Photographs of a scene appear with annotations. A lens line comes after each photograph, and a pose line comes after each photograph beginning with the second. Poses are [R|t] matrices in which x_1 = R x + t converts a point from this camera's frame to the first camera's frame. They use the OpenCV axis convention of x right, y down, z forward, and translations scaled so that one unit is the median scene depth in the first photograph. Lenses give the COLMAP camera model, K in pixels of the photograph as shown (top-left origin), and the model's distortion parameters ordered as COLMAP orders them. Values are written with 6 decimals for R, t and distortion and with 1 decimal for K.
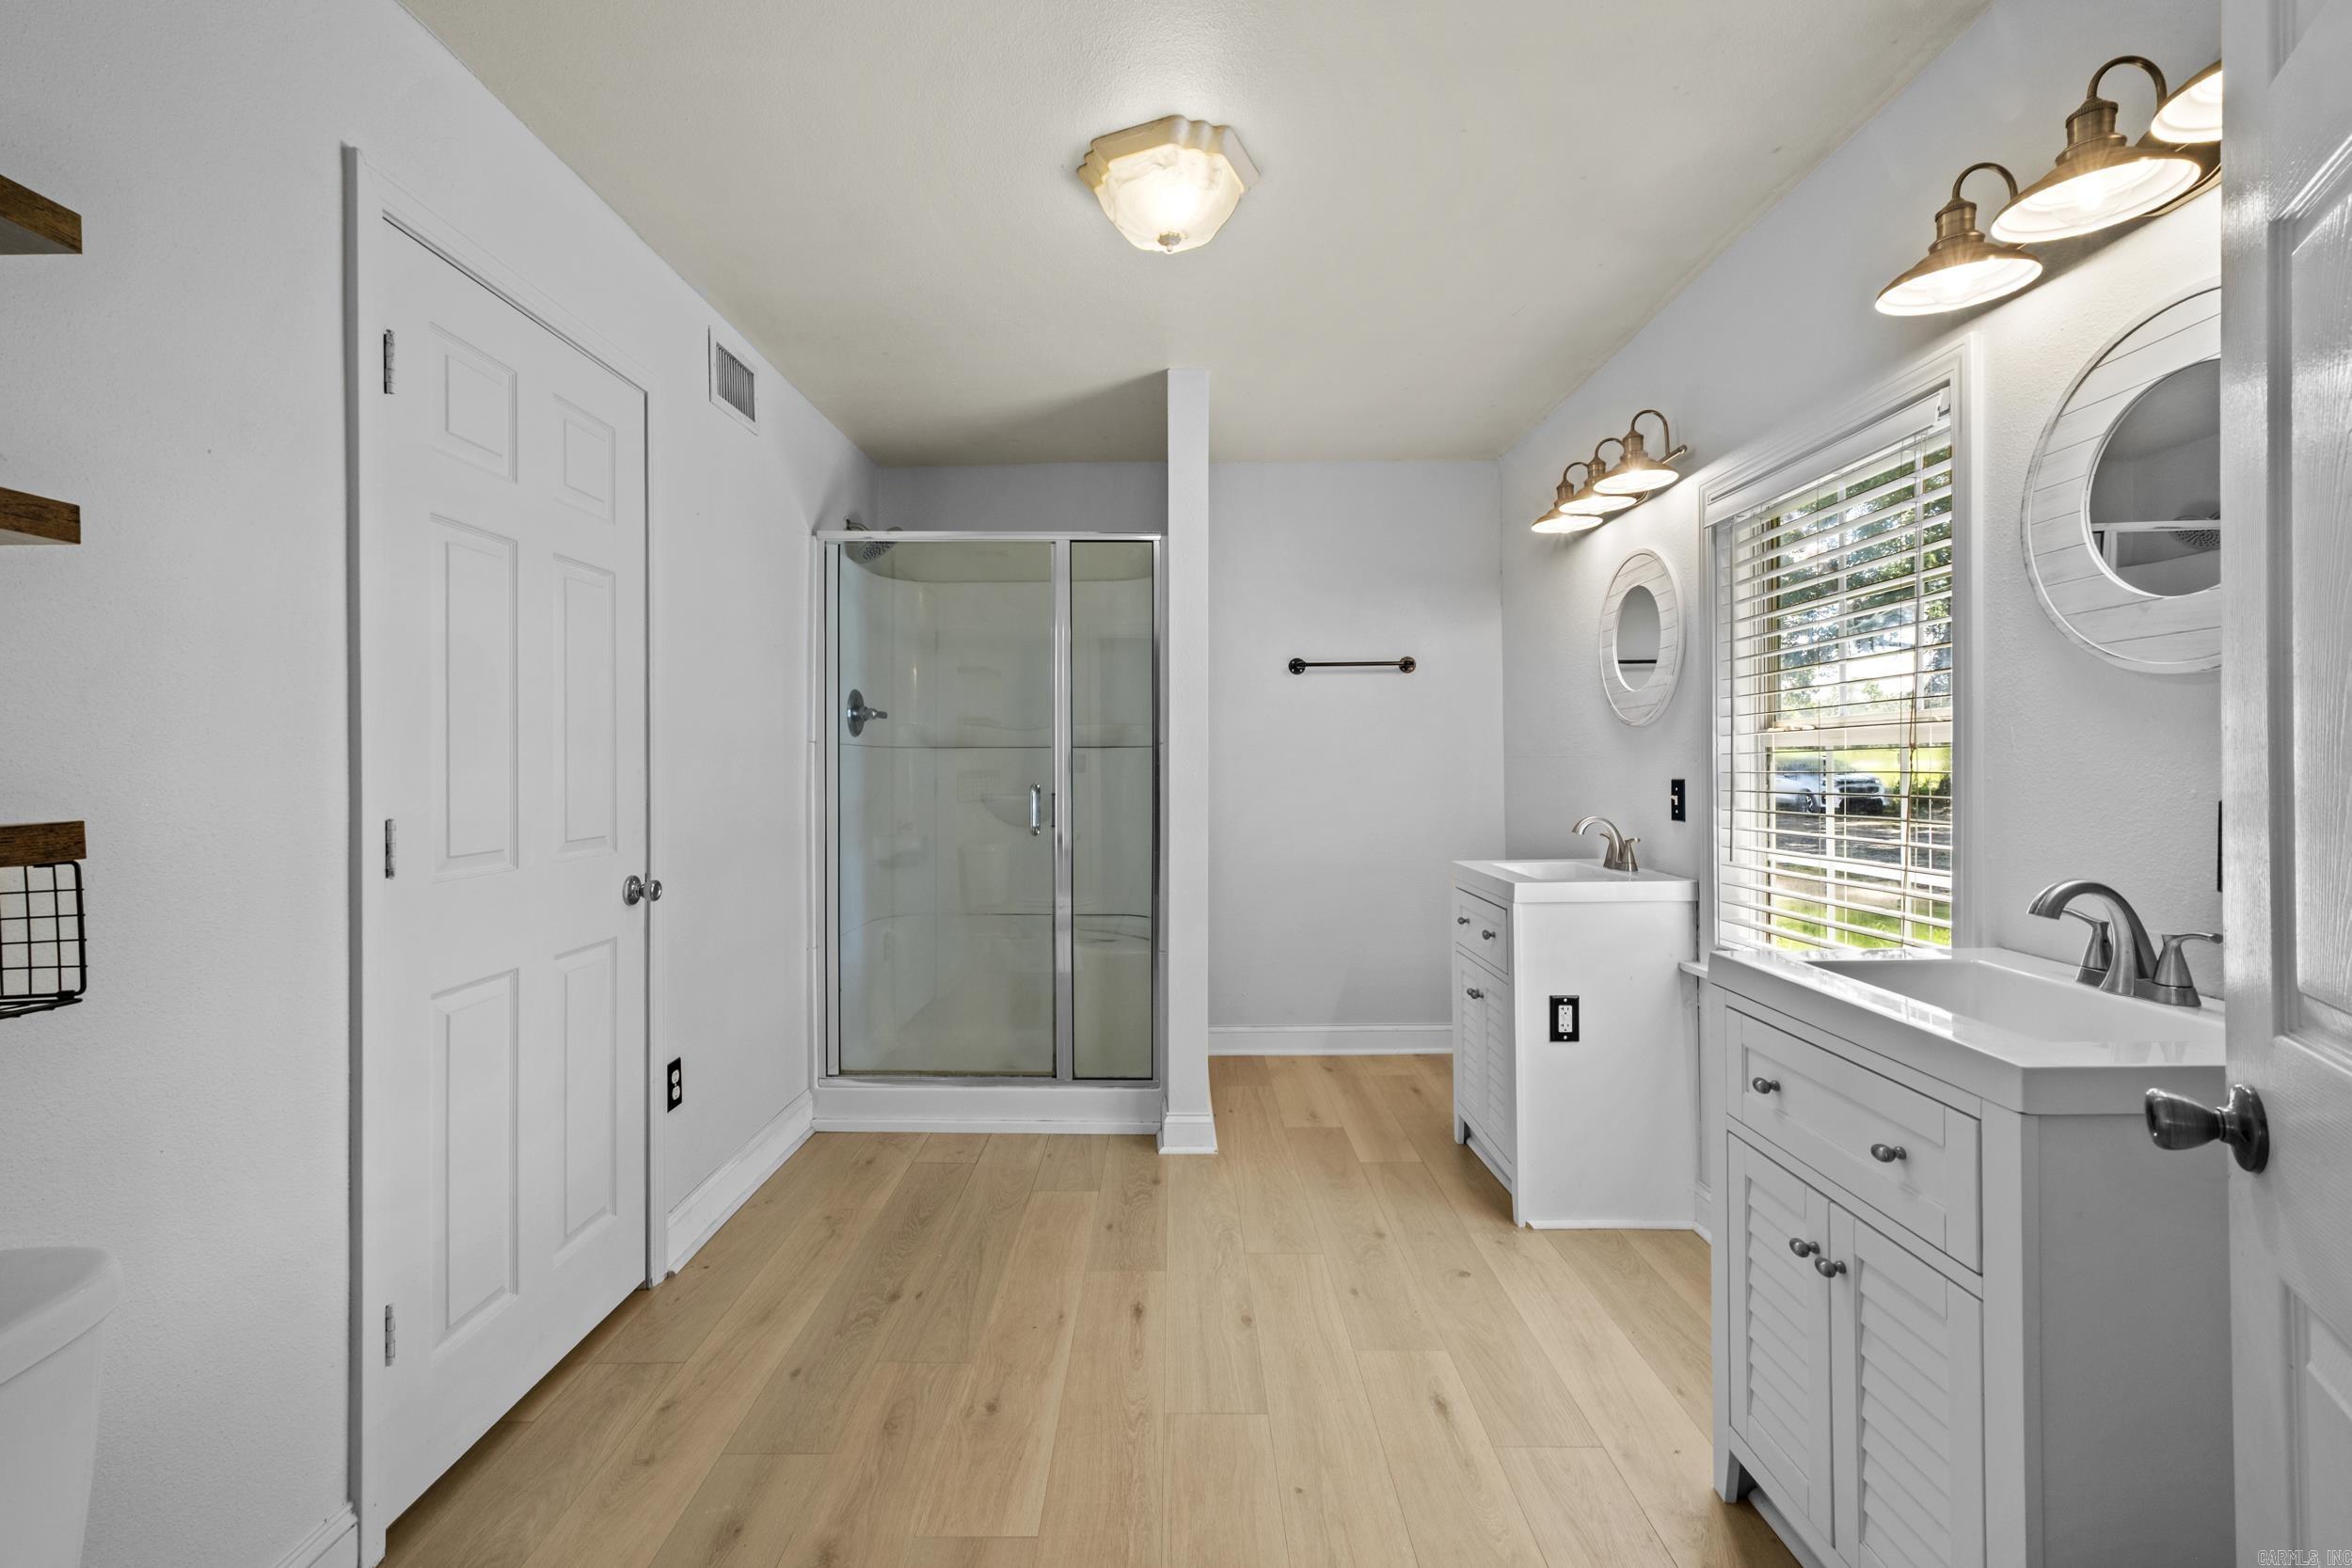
lens RADIAL K [[1026.4, 0, 1160.6], [0, 1026.4, 766.2], [0, 0, 1]] dist [0.006048, 0.000821]
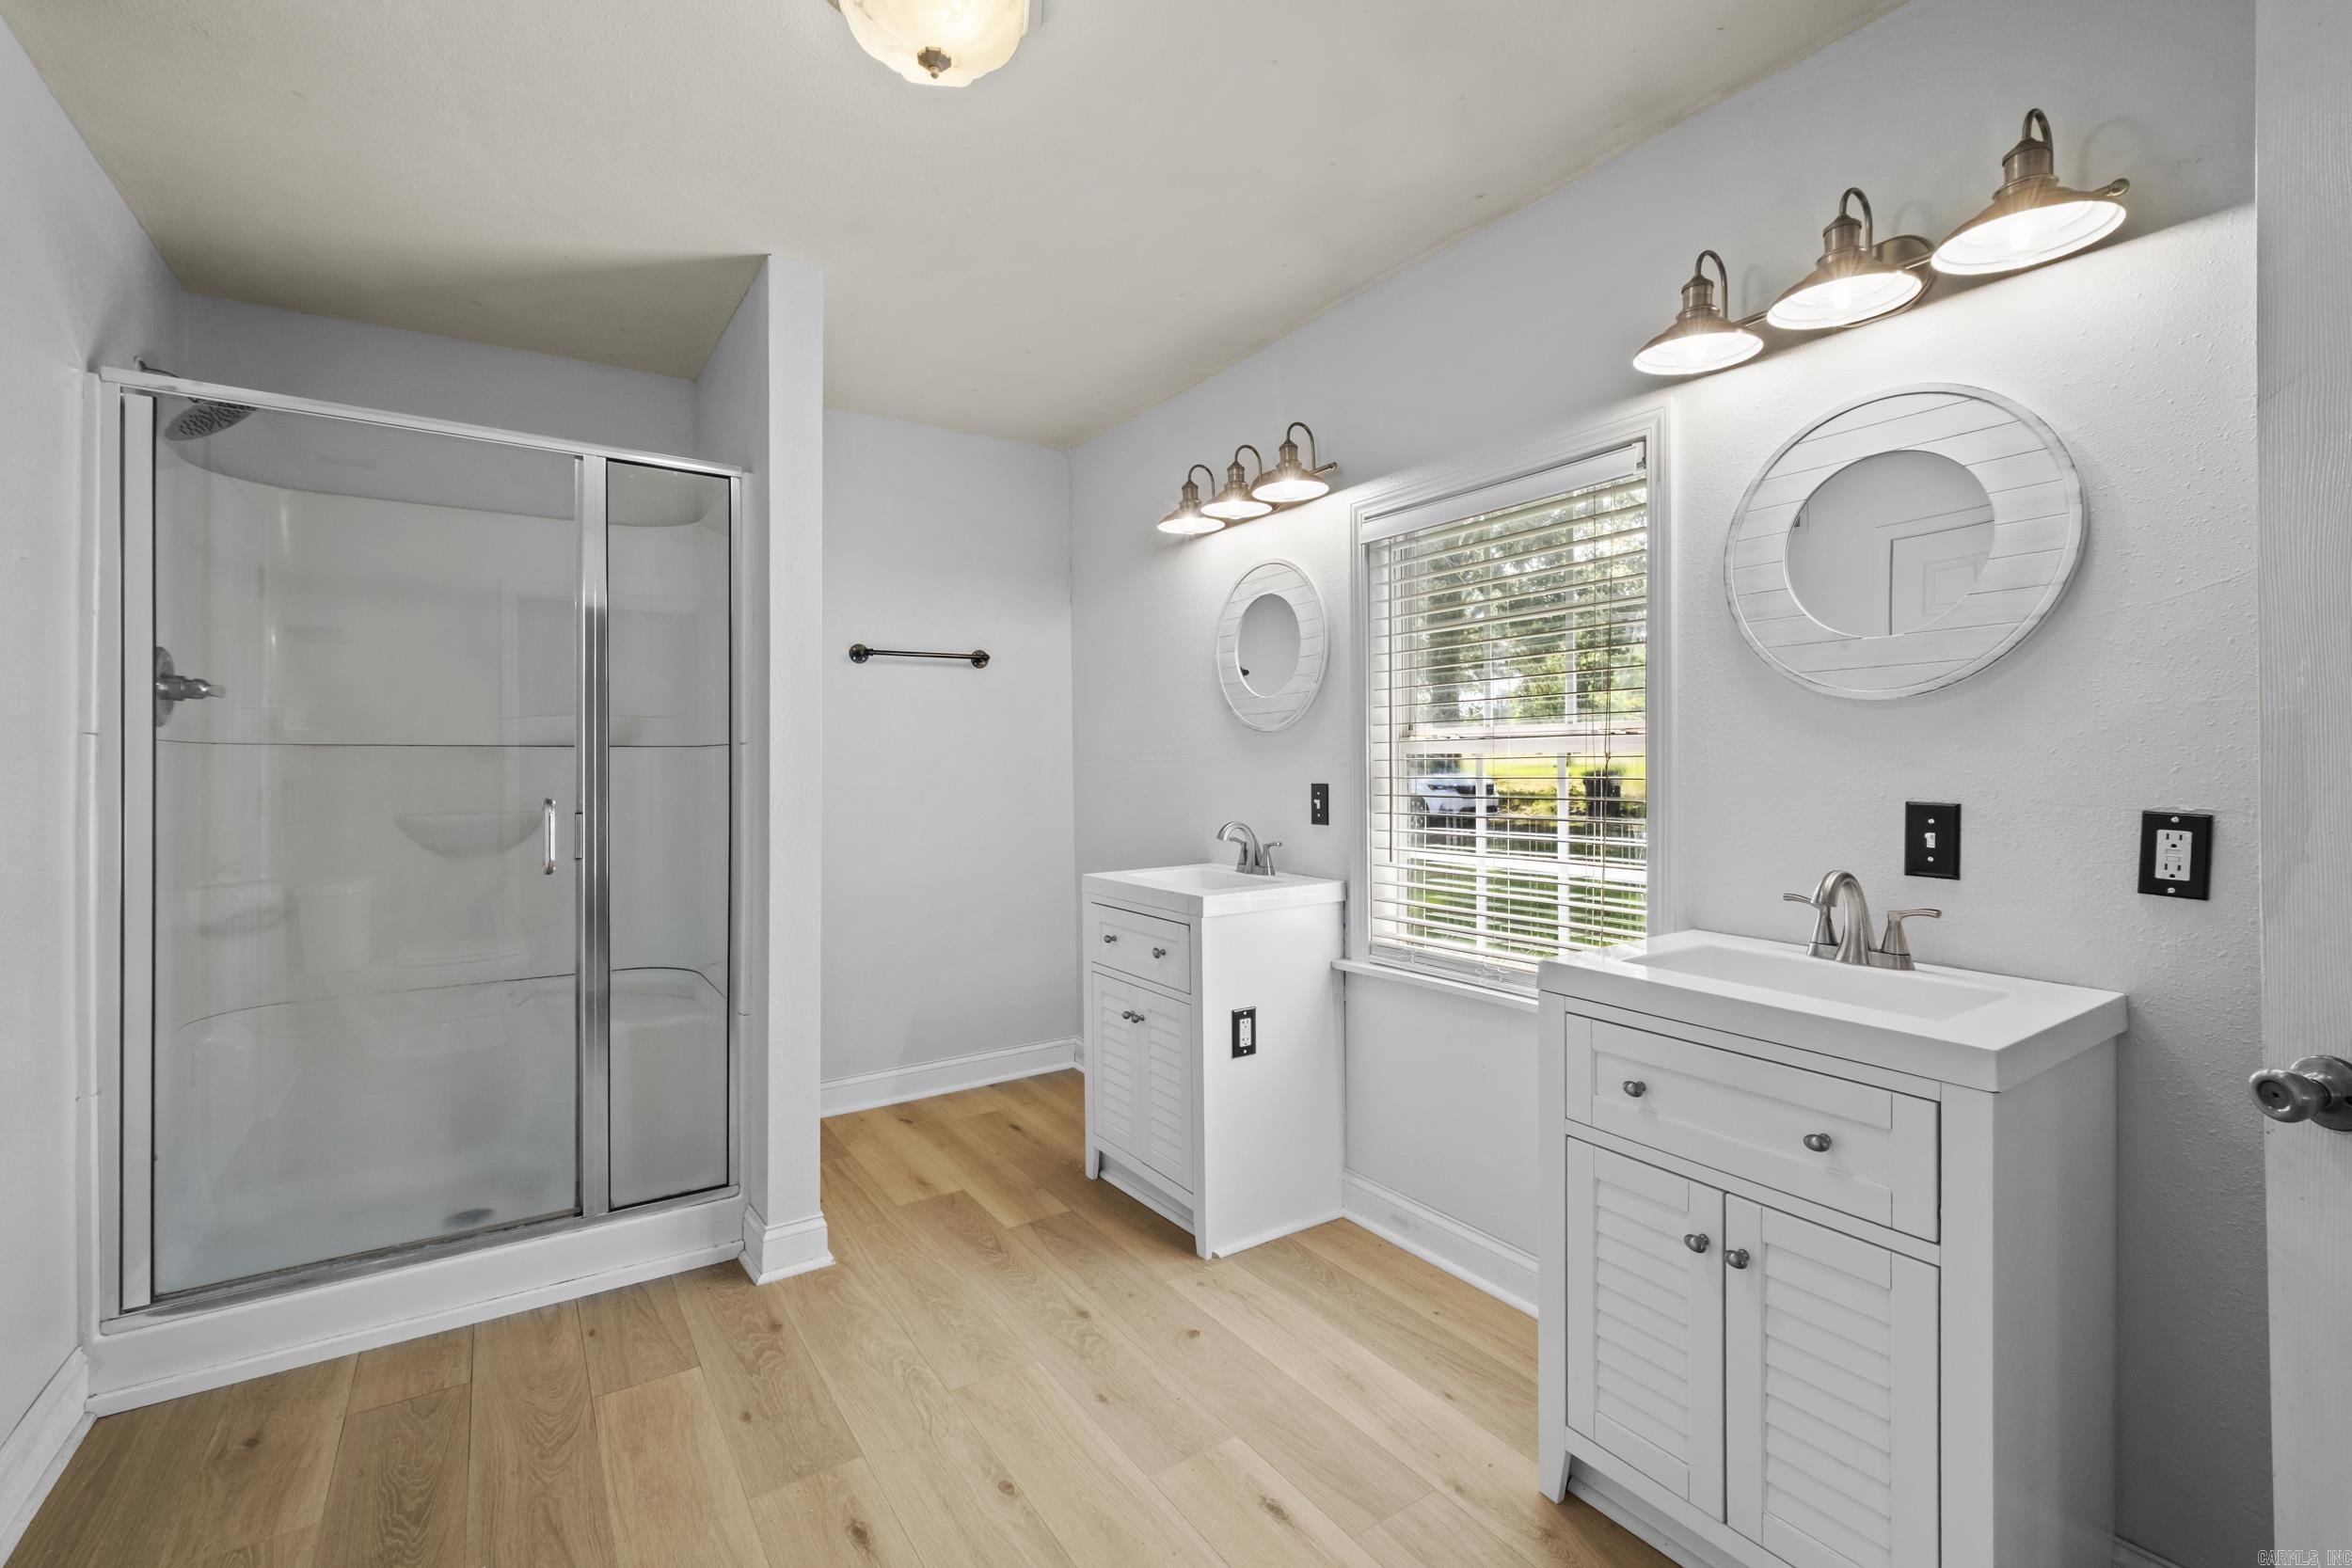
lens RADIAL K [[1026.4, 0, 1169.2], [0, 1026.4, 761.8], [0, 0, 1]] dist [0.006048, 0.000821]
pose [[0.825962, 0.000404, 0.563726, -0.212602], [0.001628, 0.999994, -0.003102, -0.006855], [-0.563724, 0.003480, 0.825956, 0.237751]]
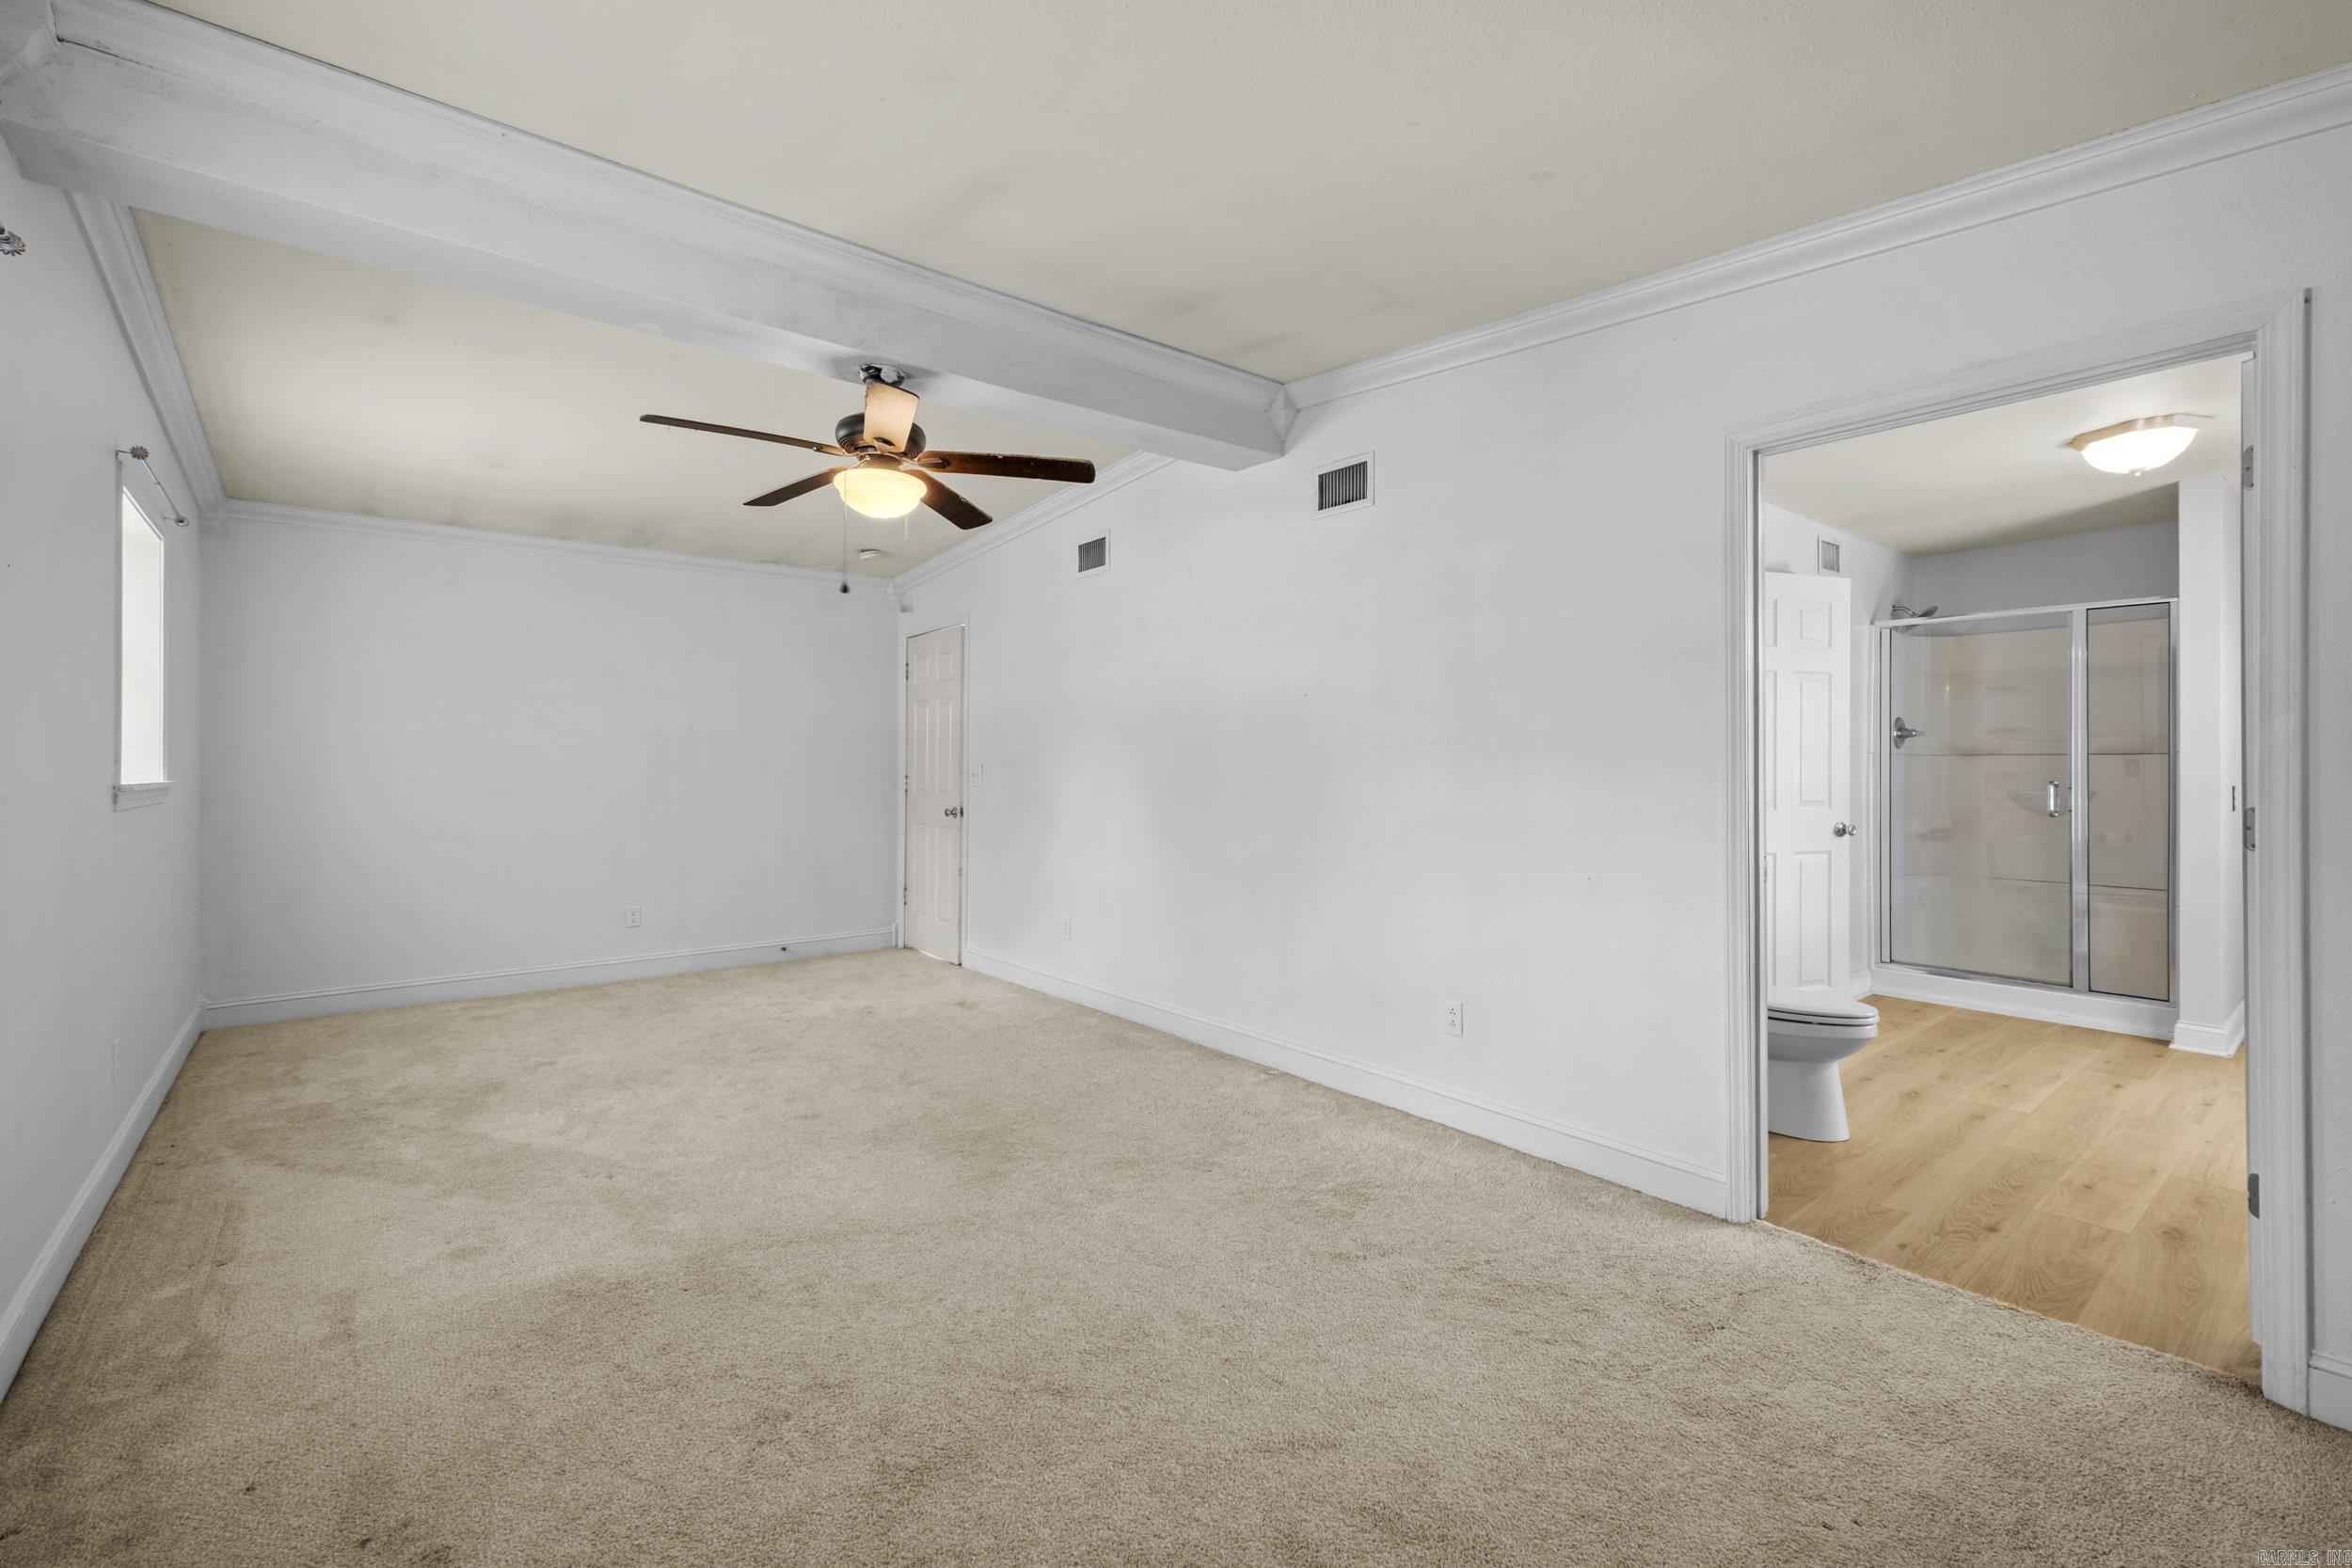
lens RADIAL K [[1026.4, 0, 1161.7], [0, 1026.4, 764.2], [0, 0, 1]] dist [0.006048, 0.000821]
pose [[0.643941, -0.000745, -0.765074, 0.228038], [-0.004565, 0.999978, -0.004816, 0.008816], [0.765061, 0.006594, 0.643924, -1.126647]]
